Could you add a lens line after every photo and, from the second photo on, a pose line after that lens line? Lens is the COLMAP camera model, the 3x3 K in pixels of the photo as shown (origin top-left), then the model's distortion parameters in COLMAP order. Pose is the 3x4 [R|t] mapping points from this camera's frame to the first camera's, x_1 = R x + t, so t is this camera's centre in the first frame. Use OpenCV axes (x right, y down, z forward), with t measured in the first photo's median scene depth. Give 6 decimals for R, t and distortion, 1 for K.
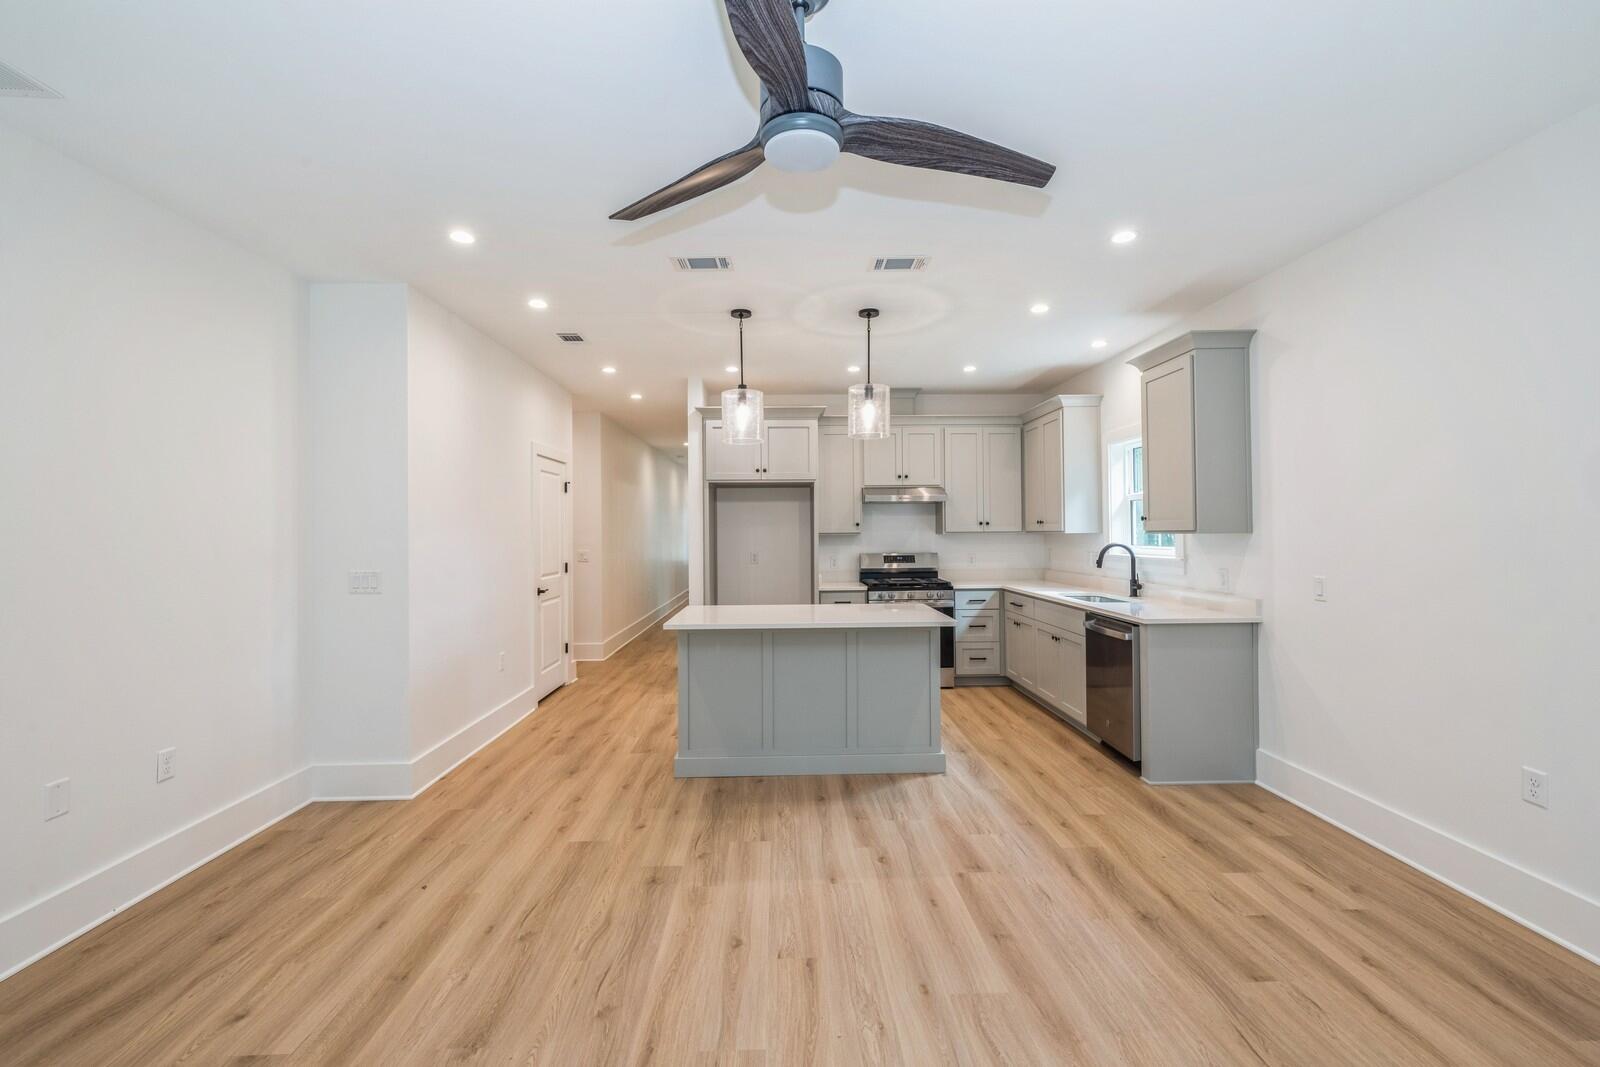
lens RADIAL K [[672.2, 0, 798.3], [0, 672.2, 531.5], [0, 0, 1]] dist [0.002958, 0.000570]
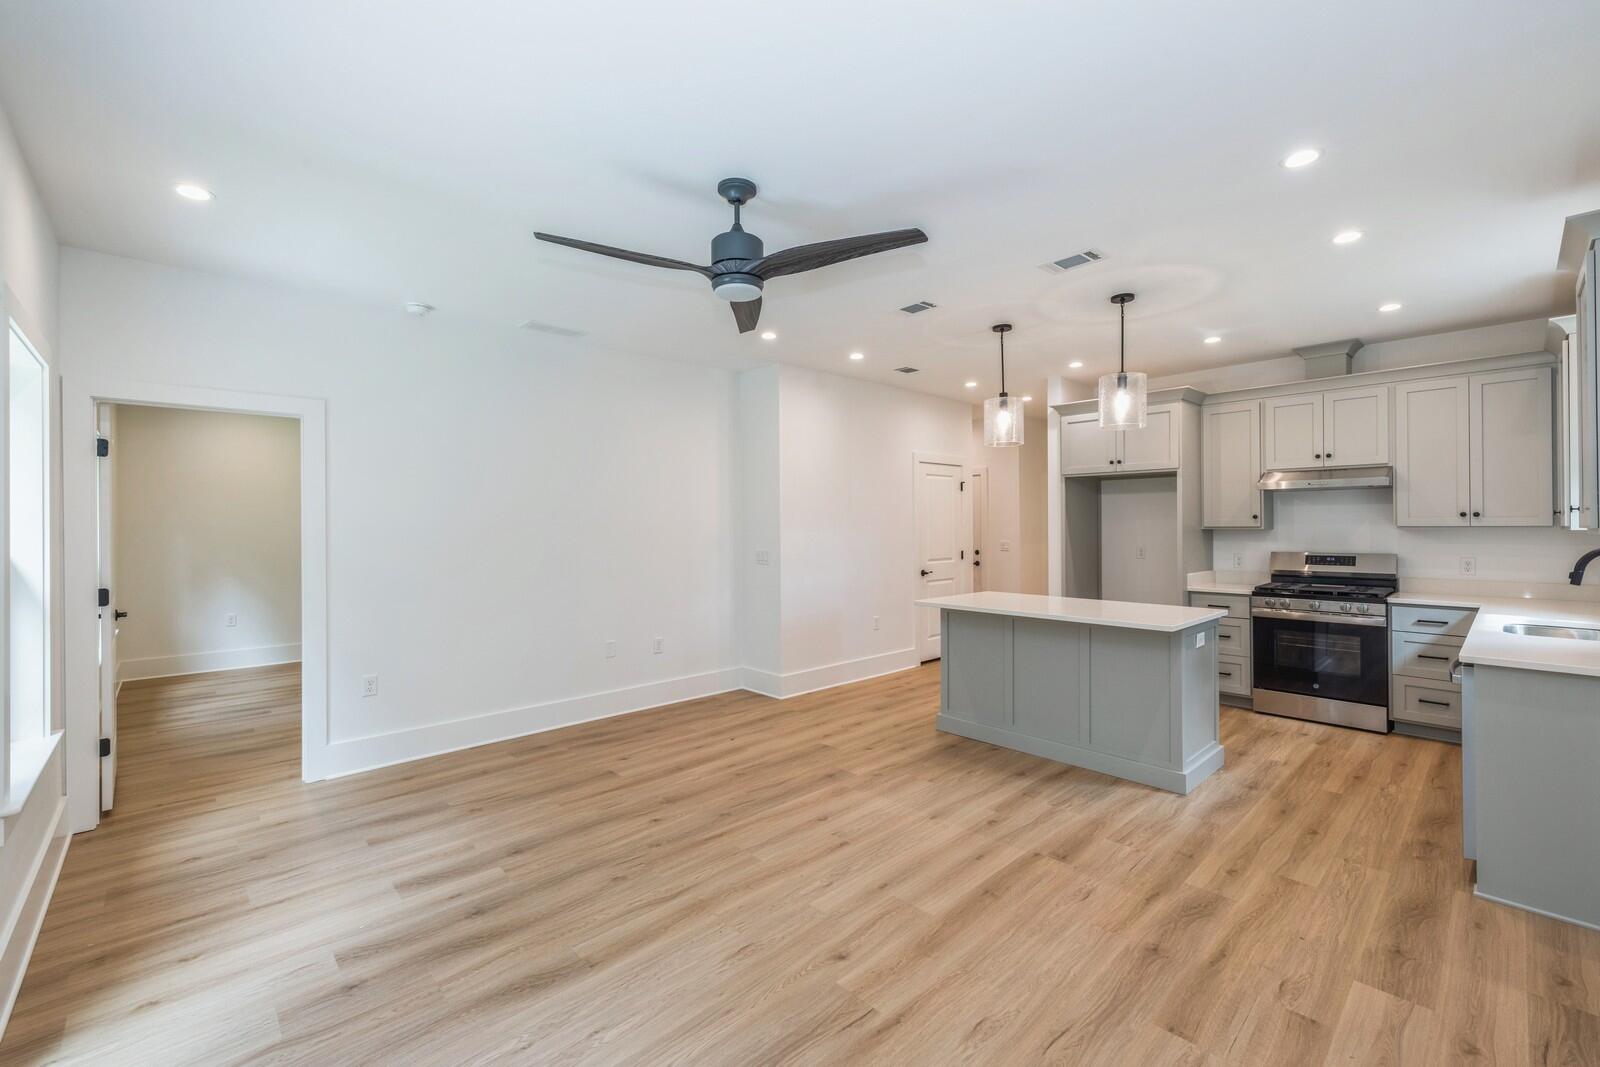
lens RADIAL K [[672.2, 0, 797.2], [0, 672.2, 527.8], [0, 0, 1]] dist [0.002958, 0.000570]
pose [[0.657669, 0.006670, -0.753277, 0.591871], [0.000177, 0.999959, 0.009008, -0.007580], [0.753307, -0.006058, 0.657641, 0.021669]]
